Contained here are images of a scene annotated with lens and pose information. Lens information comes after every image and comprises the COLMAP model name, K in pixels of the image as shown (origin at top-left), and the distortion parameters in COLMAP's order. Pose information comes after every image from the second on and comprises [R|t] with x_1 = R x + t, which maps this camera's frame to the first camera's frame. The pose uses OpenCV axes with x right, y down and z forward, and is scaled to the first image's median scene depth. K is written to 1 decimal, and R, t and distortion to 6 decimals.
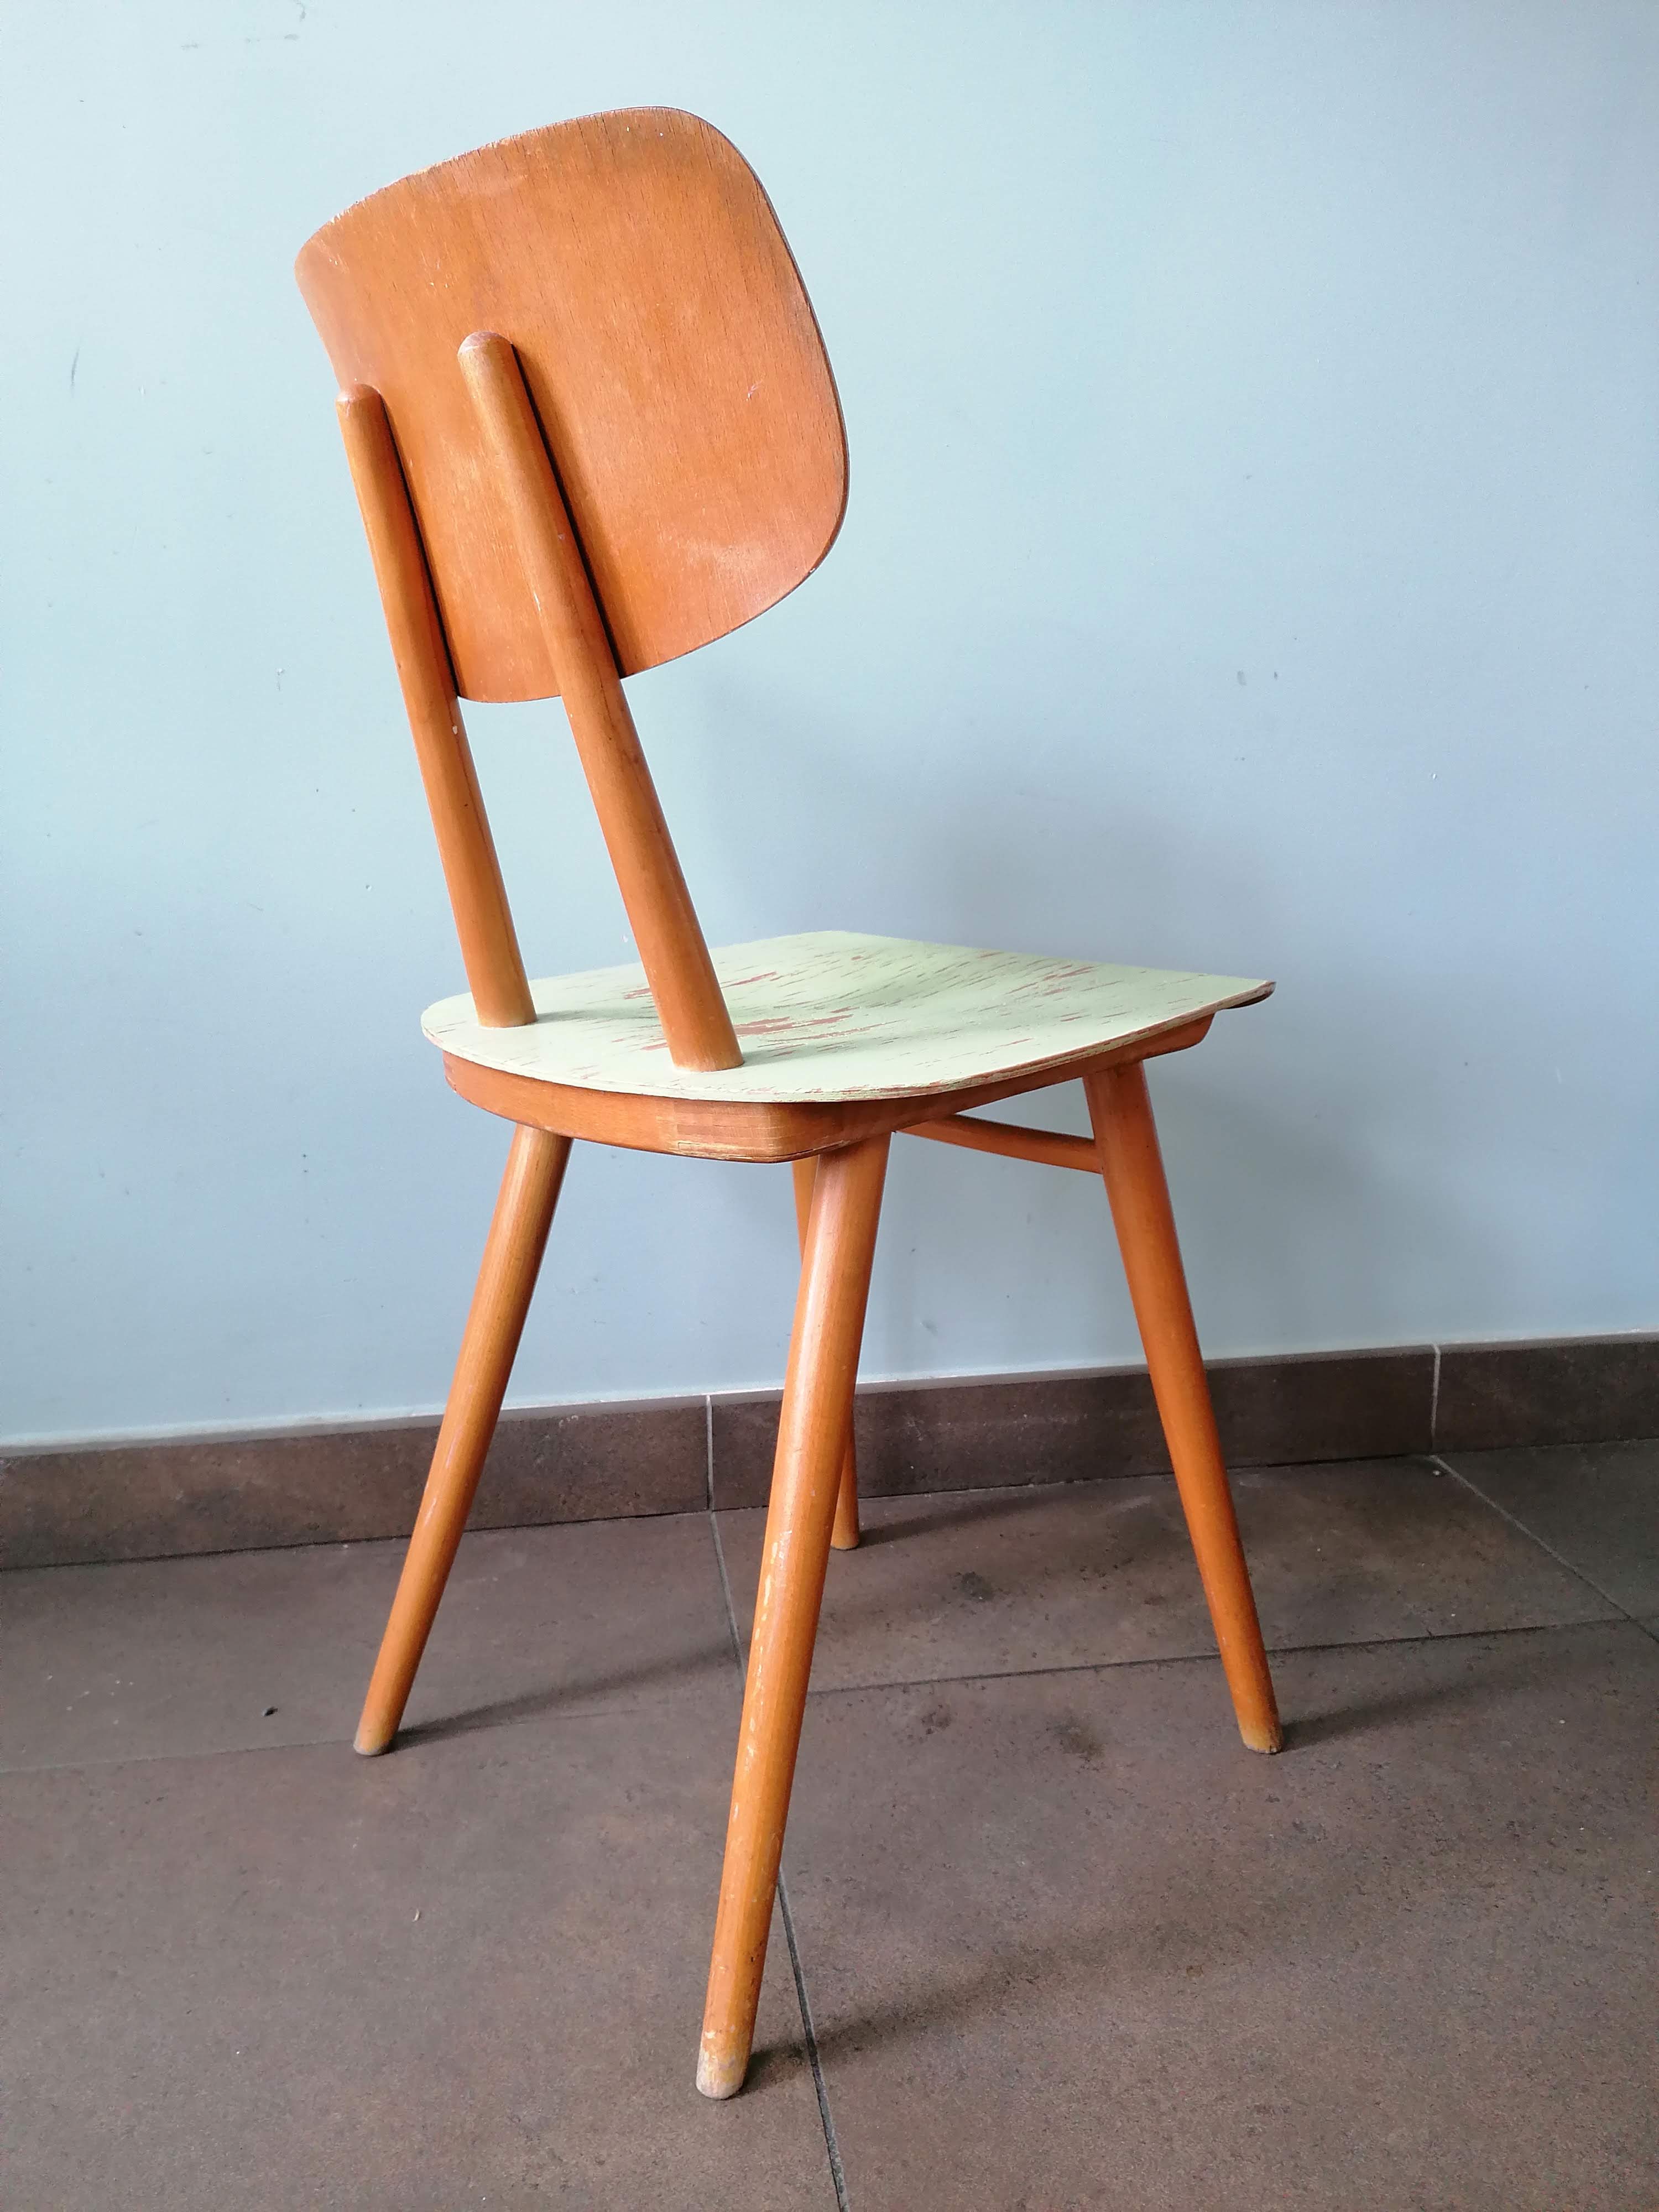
lens RADIAL K [[1679.6, 0, 829.5], [0, 1679.6, 1106.0], [0, 0, 1]] dist [0.099876, -0.129746]
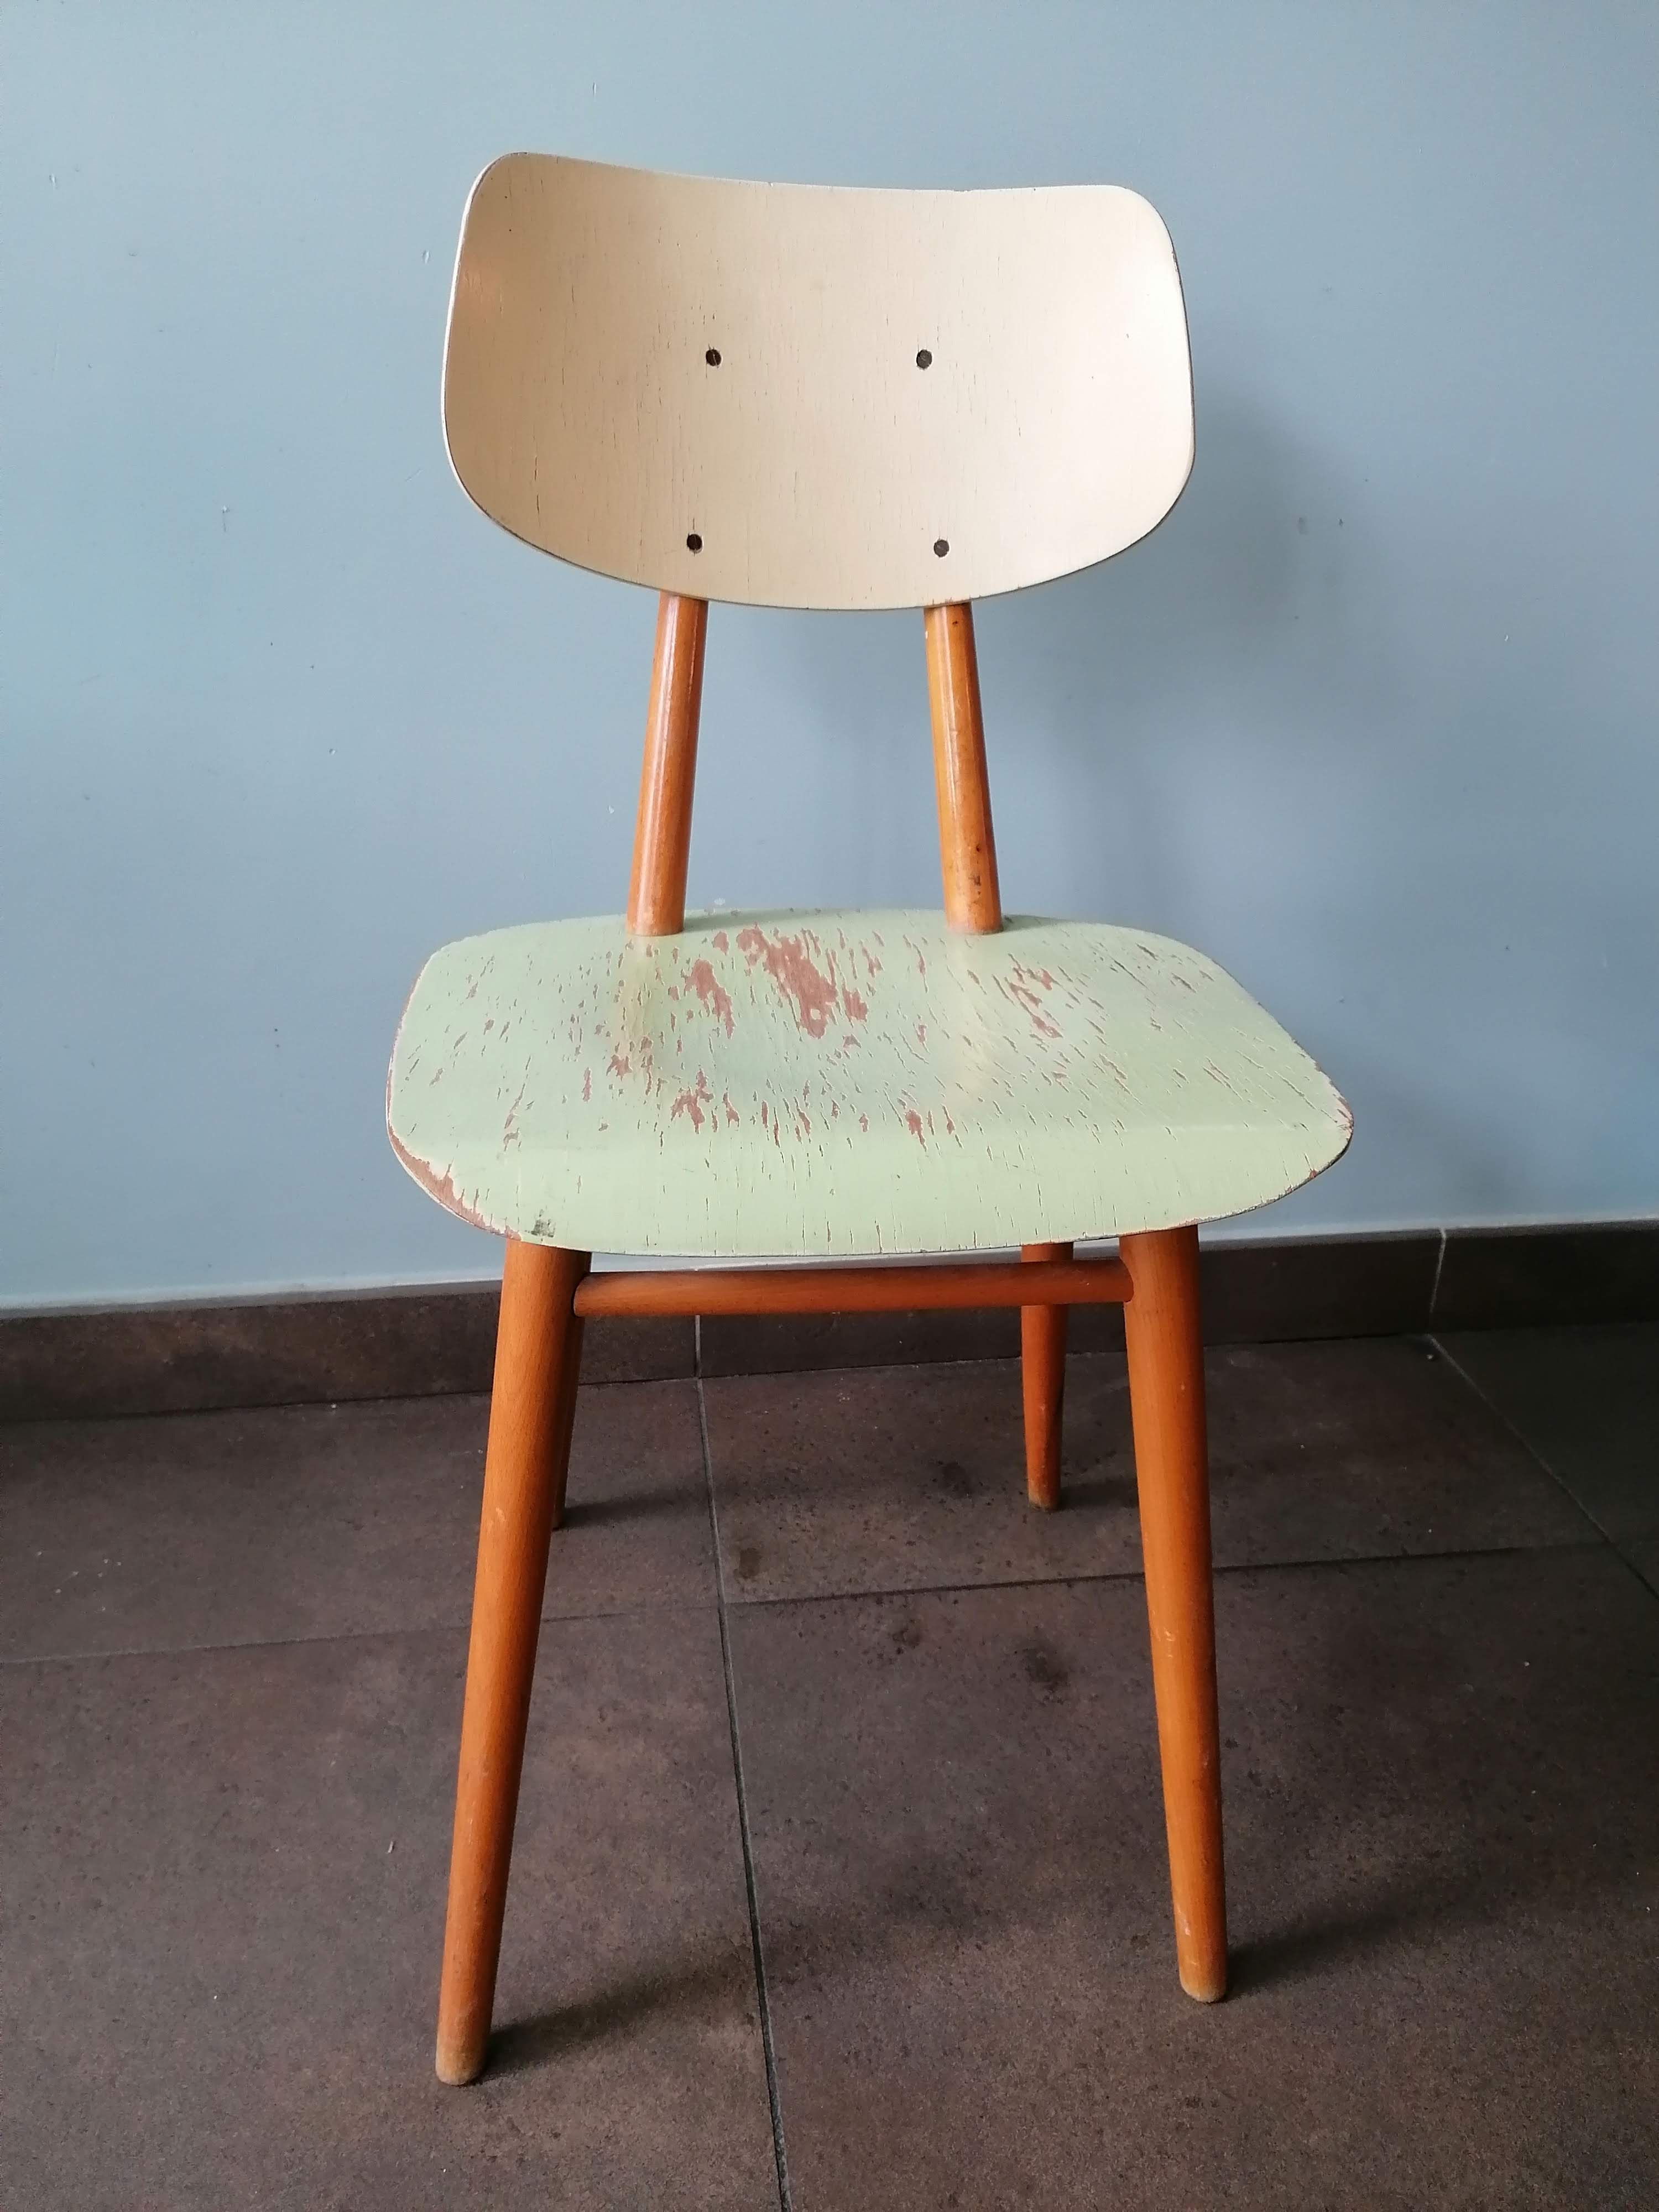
lens RADIAL K [[1679.6, 0, 829.5], [0, 1679.6, 1106.0], [0, 0, 1]] dist [0.099876, -0.129746]
pose [[0.999416, 0.031963, -0.012074, 0.019988], [-0.028899, 0.979296, 0.200361, -0.163875], [0.018228, -0.199895, 0.979648, 0.075050]]
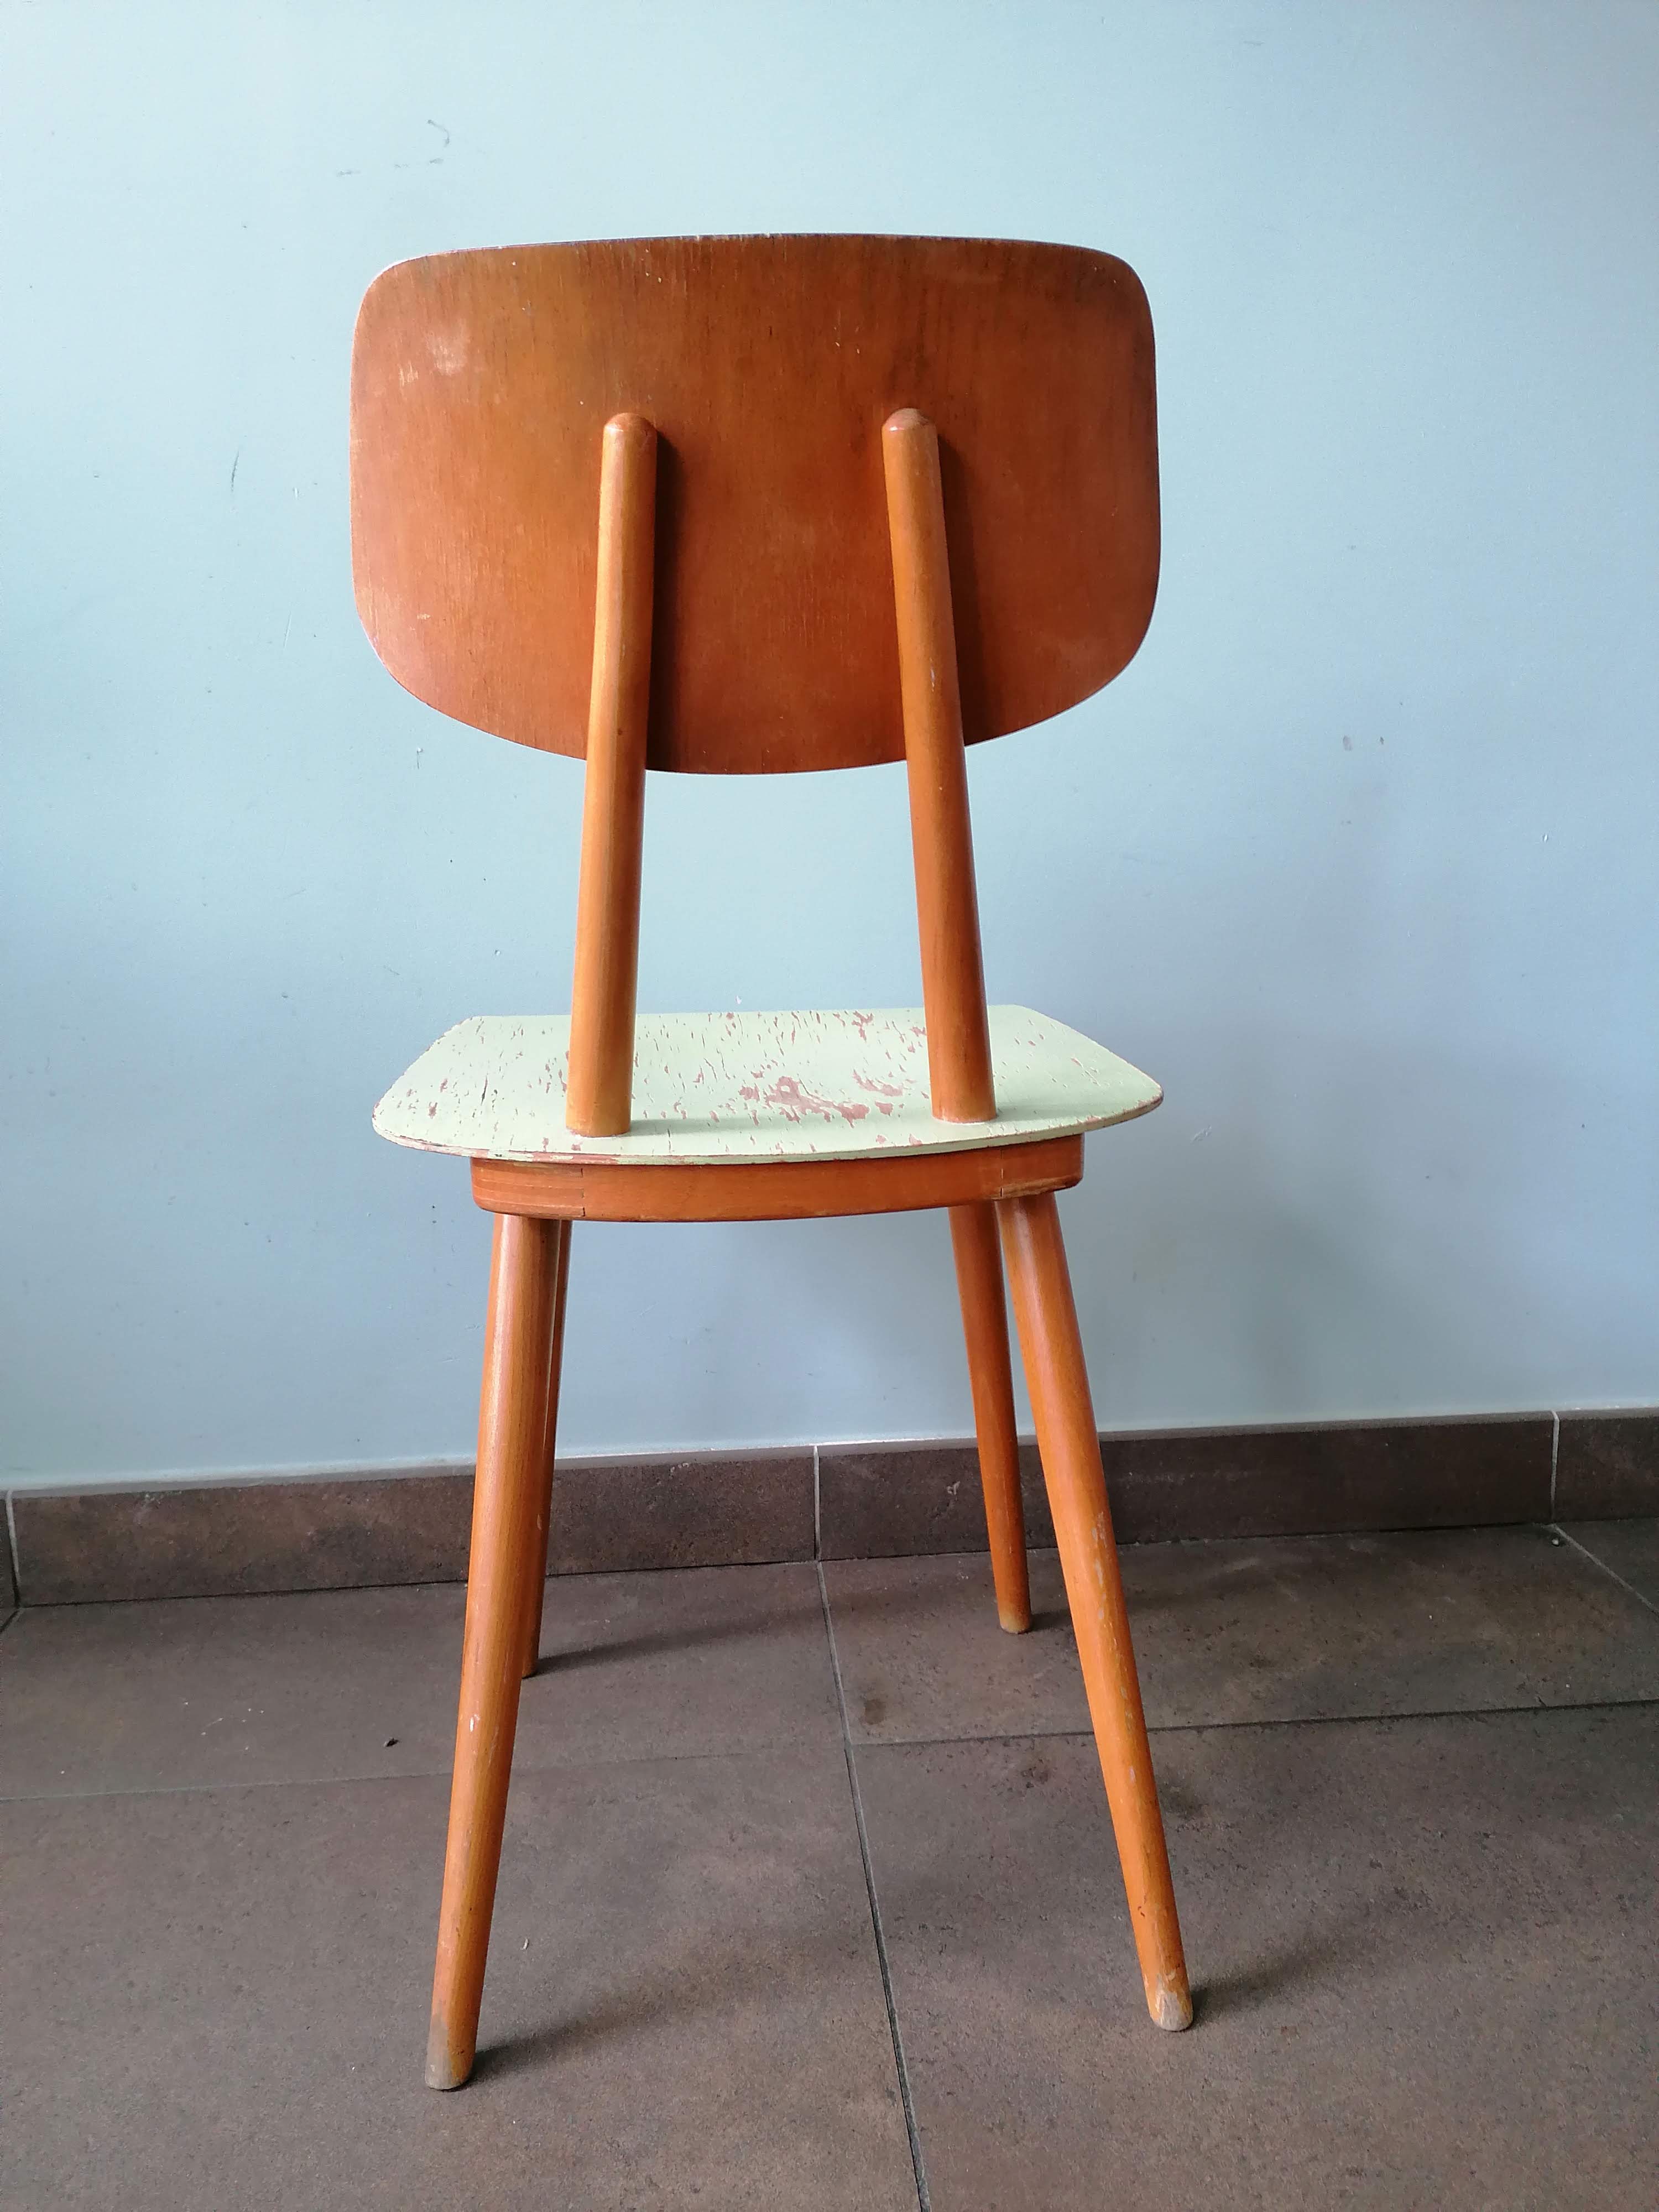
lens RADIAL K [[1679.6, 0, 829.5], [0, 1679.6, 1106.0], [0, 0, 1]] dist [0.099876, -0.129746]
pose [[0.997265, 0.005028, -0.073734, 0.014182], [-0.007506, 0.999415, -0.033359, 0.000168], [0.073523, 0.033821, 0.996720, -0.030498]]
